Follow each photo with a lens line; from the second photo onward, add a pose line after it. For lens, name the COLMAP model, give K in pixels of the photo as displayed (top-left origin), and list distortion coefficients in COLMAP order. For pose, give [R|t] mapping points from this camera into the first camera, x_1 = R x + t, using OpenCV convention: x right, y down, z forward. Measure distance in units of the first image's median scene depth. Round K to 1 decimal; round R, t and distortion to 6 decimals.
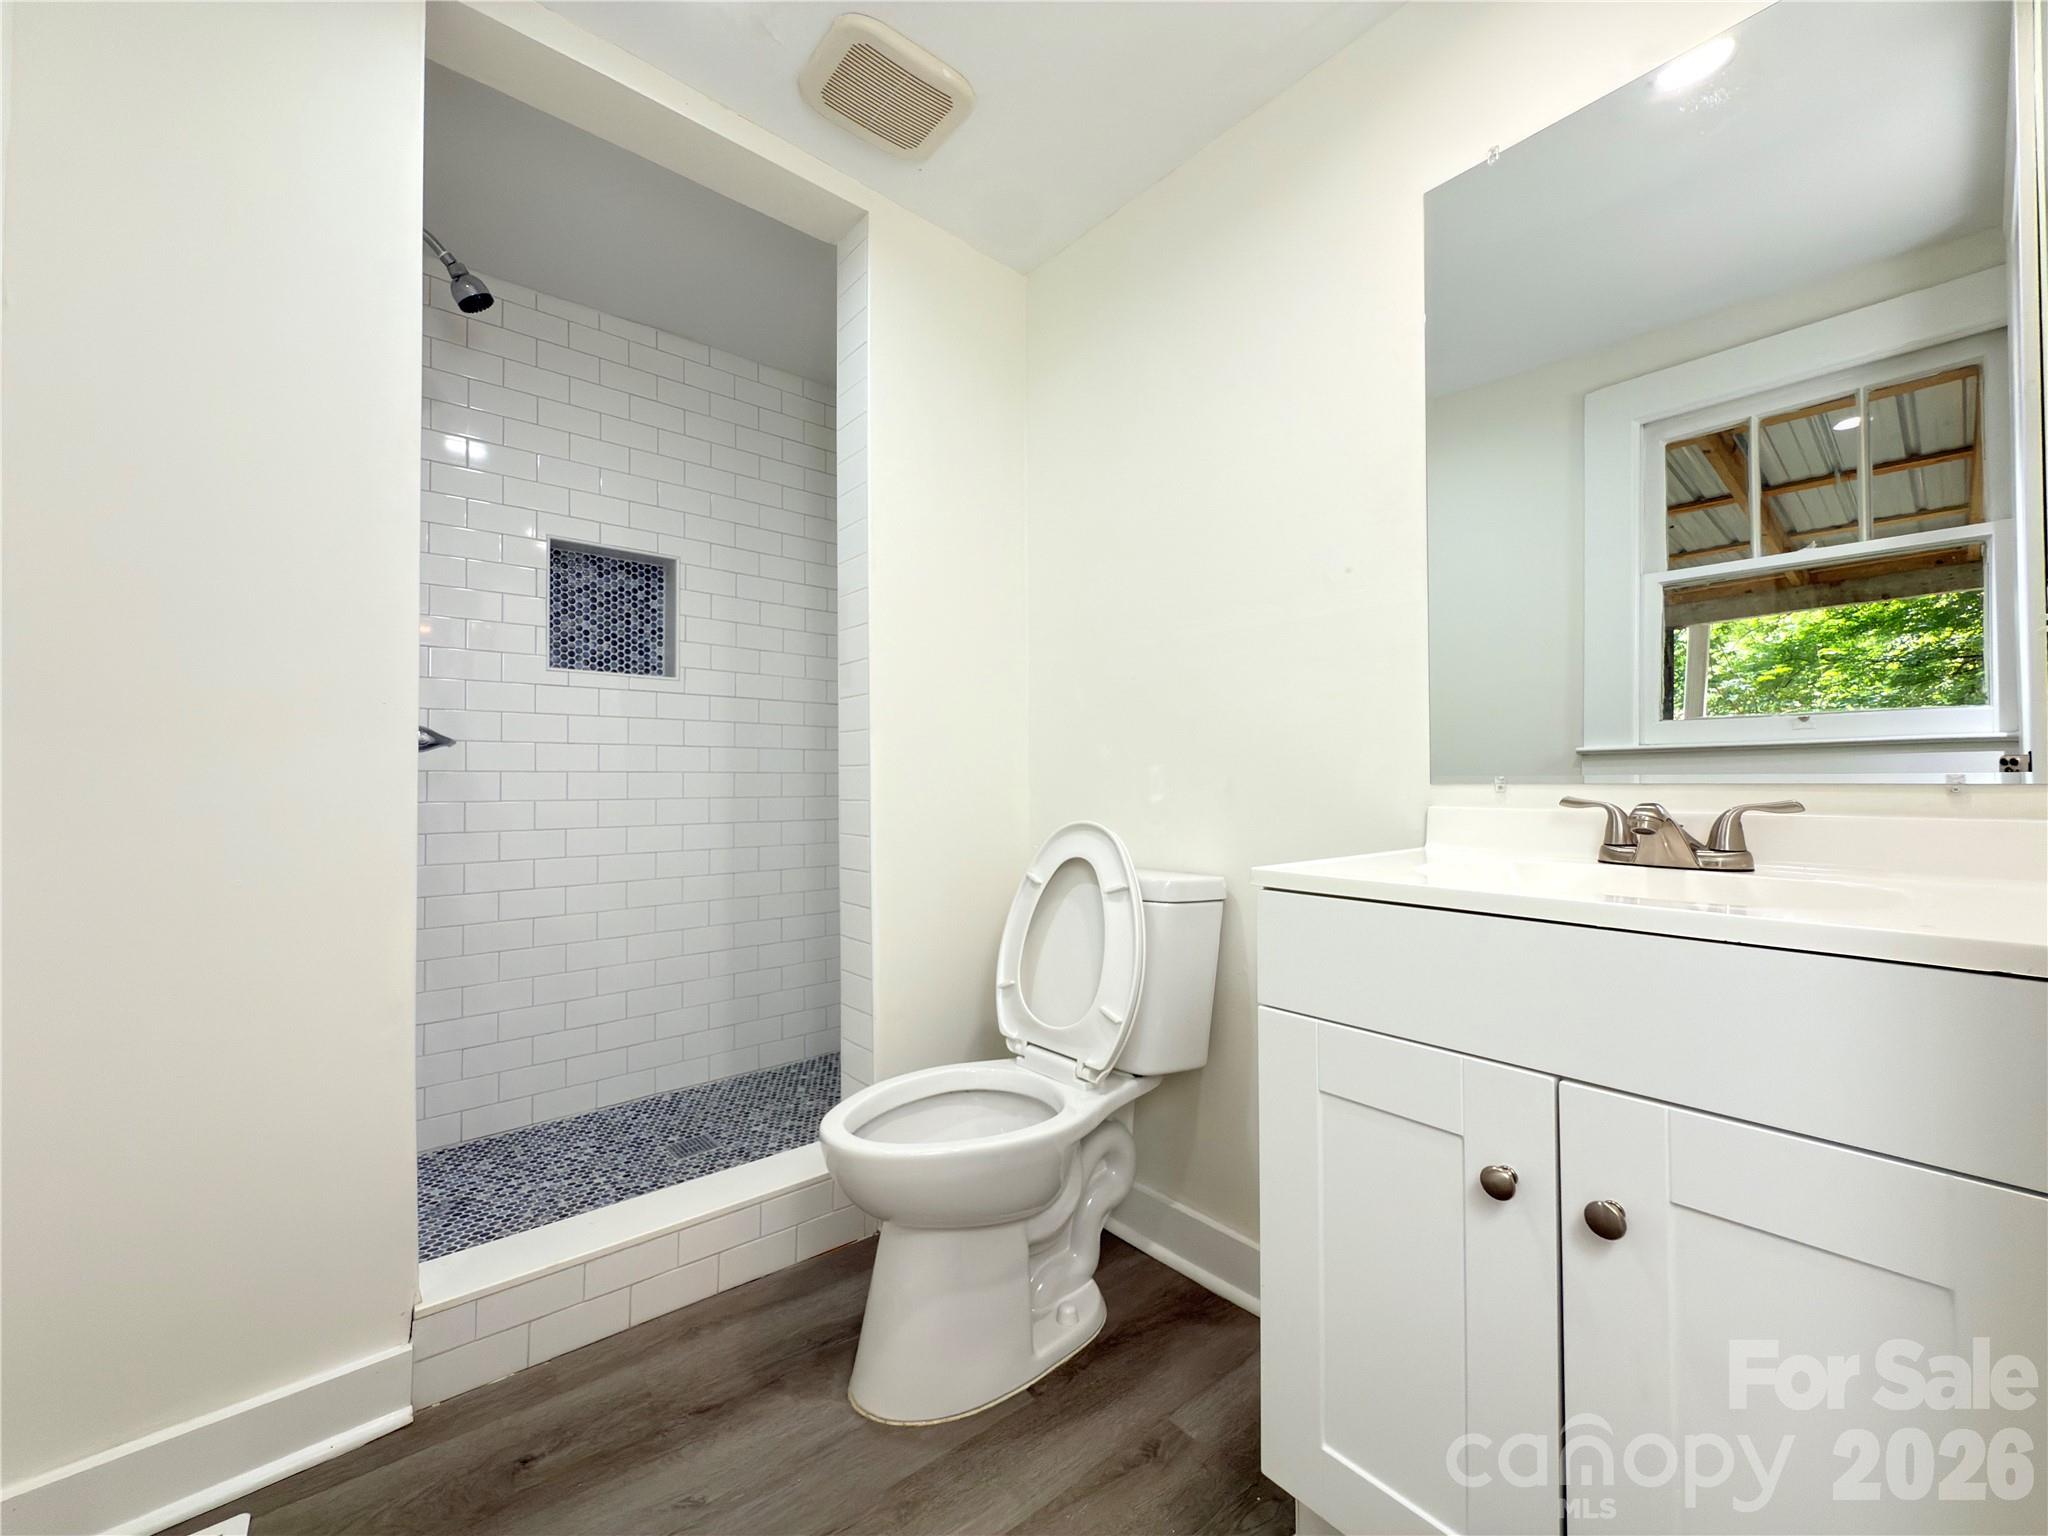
lens RADIAL K [[810.7, 0, 1026.4], [0, 810.7, 759.6], [0, 0, 1]] dist [-0.000178, -0.000092]
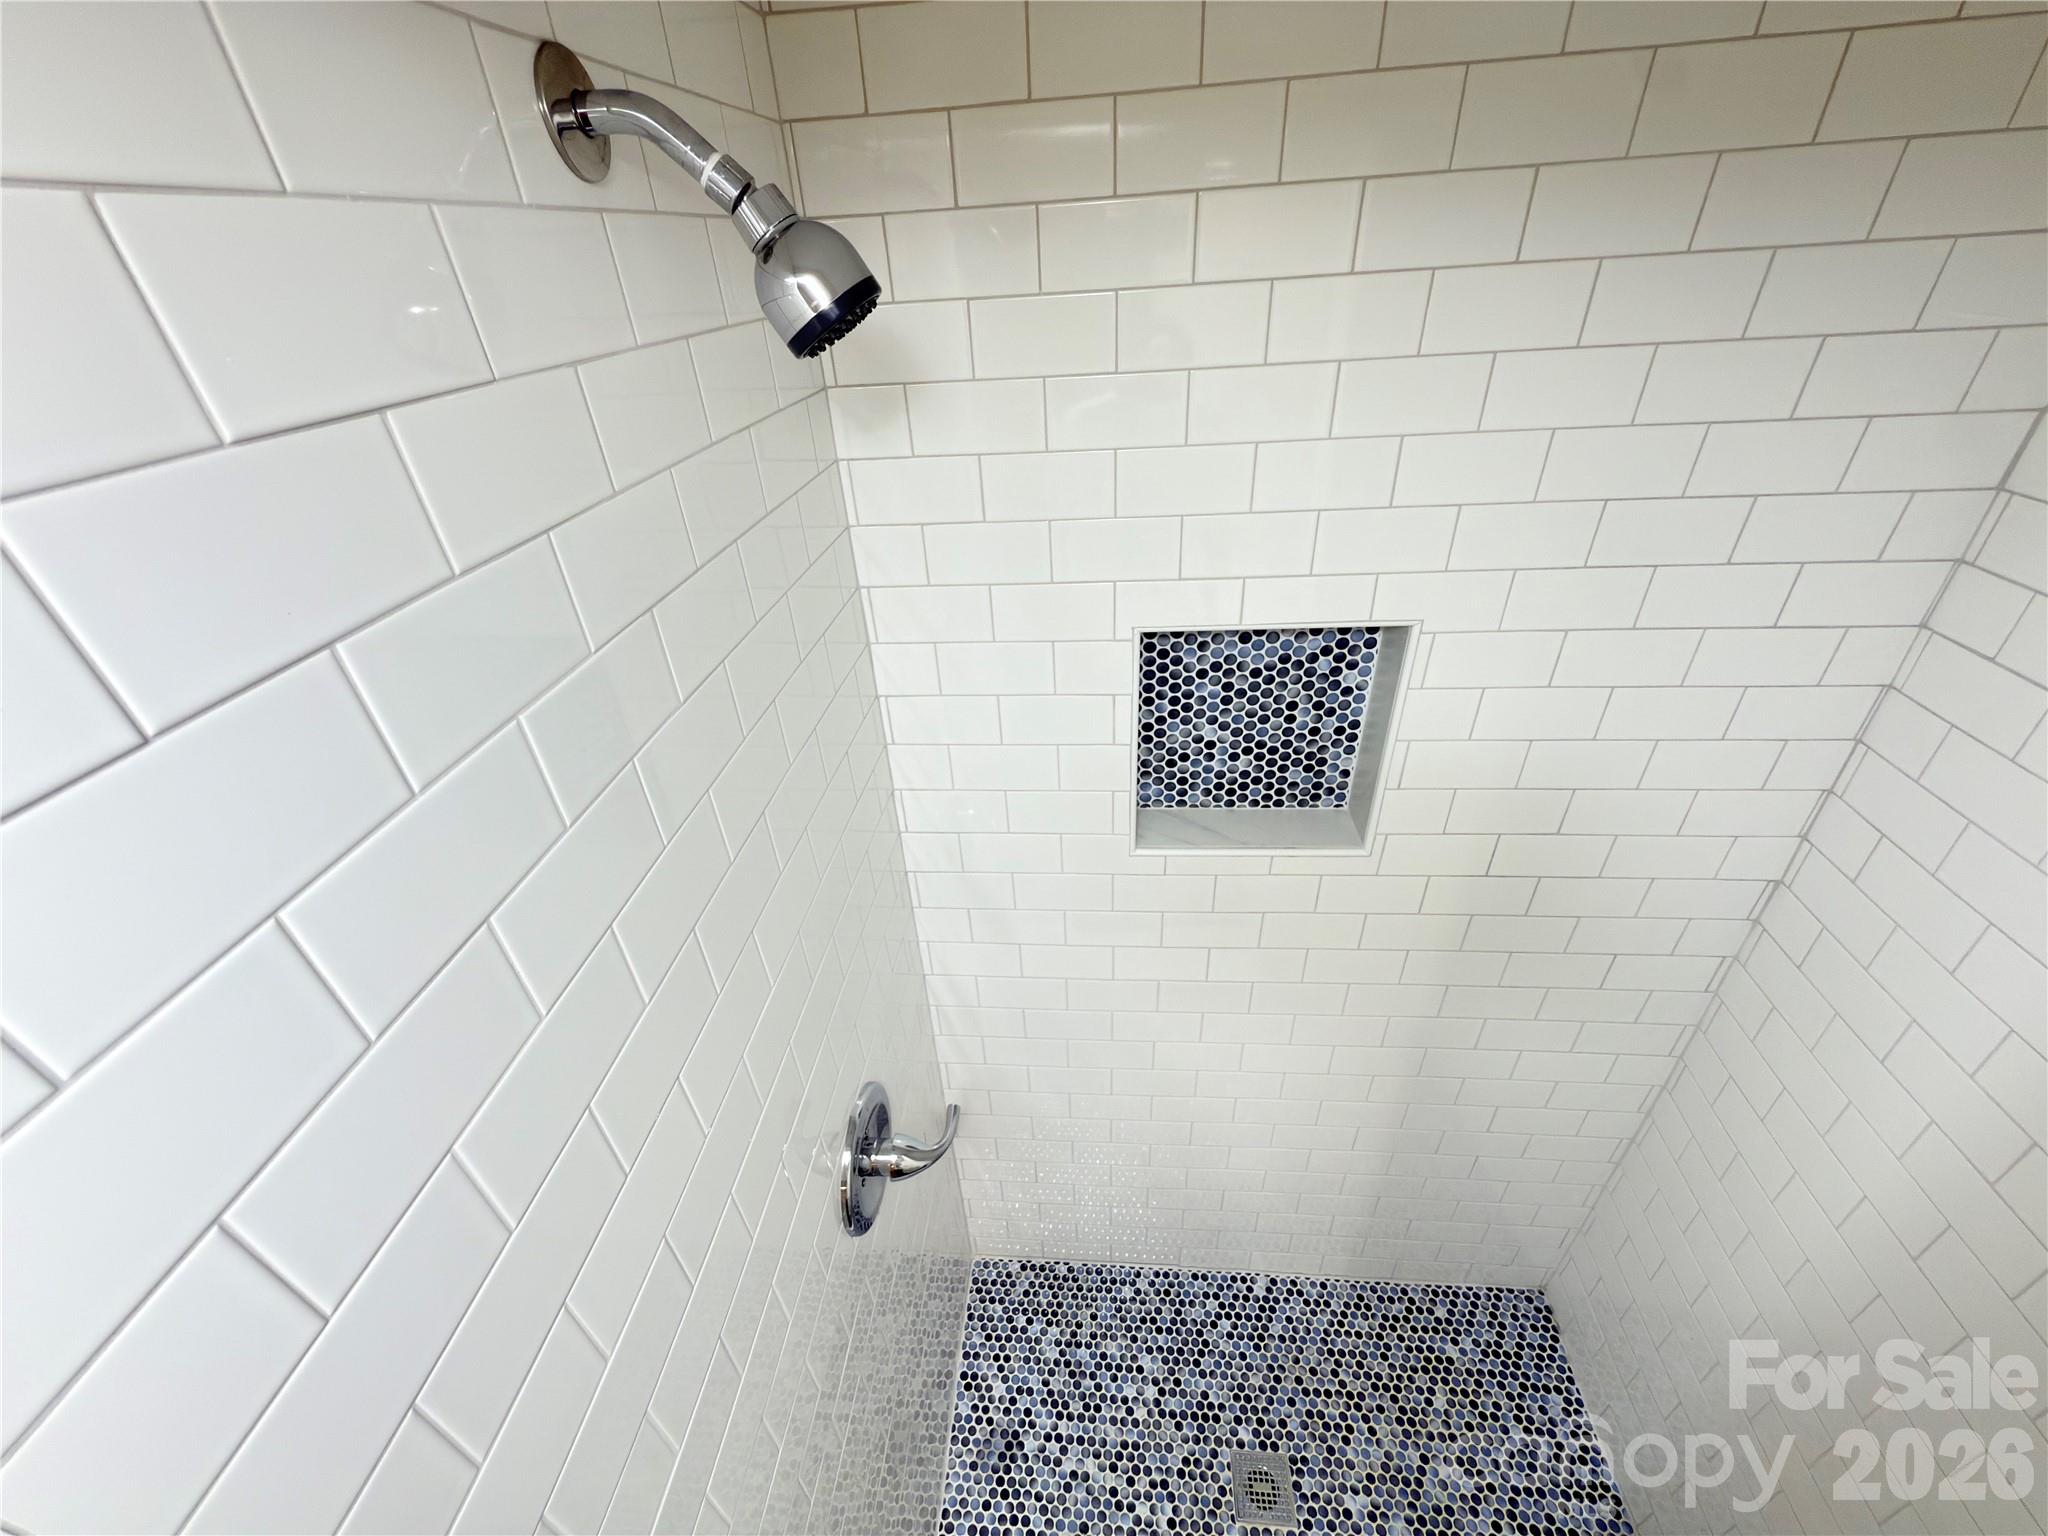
lens RADIAL K [[812.4, 0, 1026.4], [0, 812.4, 765.7], [0, 0, 1]] dist [0.000782, 0.000145]
pose [[0.687944, 0.365759, -0.626861, -0.289049], [0.065417, 0.828959, 0.555470, -0.436047], [0.722810, -0.423140, 0.546350, 0.617195]]
